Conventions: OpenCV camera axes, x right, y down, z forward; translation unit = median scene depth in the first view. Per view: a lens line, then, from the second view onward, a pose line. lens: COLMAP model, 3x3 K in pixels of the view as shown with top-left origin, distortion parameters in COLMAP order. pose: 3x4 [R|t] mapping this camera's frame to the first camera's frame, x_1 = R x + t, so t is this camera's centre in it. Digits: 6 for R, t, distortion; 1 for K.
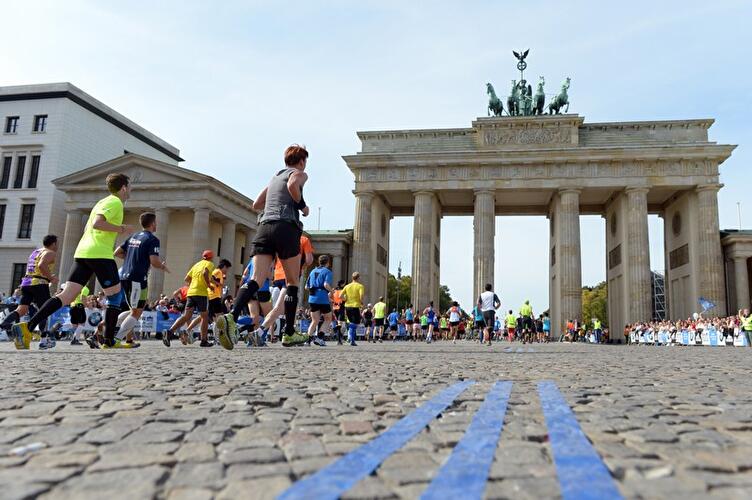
lens RADIAL K [[548.5, 0, 376.0], [0, 548.5, 250.0], [0, 0, 1]] dist [-0.007751, -0.001062]
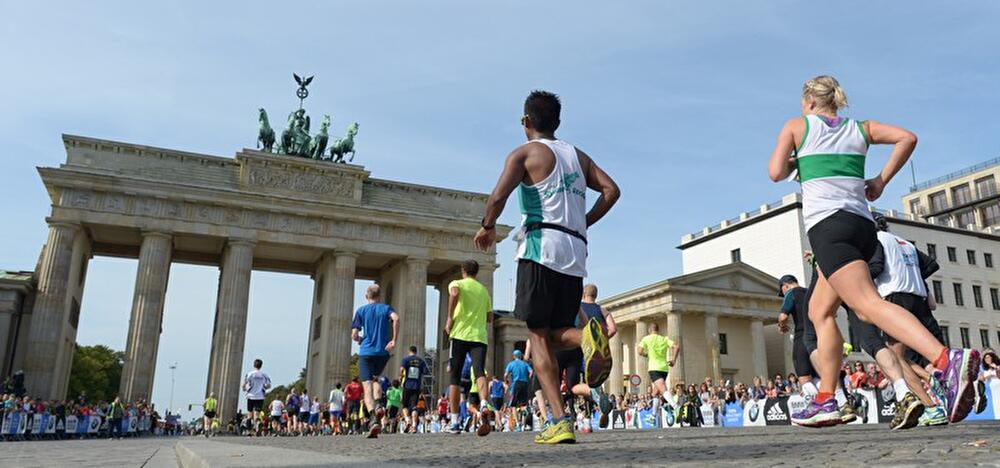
lens RADIAL K [[740.2, 0, 500.0], [0, 740.2, 234.0], [0, 0, 1]] dist [-0.005051, -0.002823]
pose [[0.837603, 0.120272, 0.532875, -0.059371], [-0.065151, 0.990494, -0.121151, -0.013660], [-0.542380, 0.066759, 0.837477, -0.087790]]
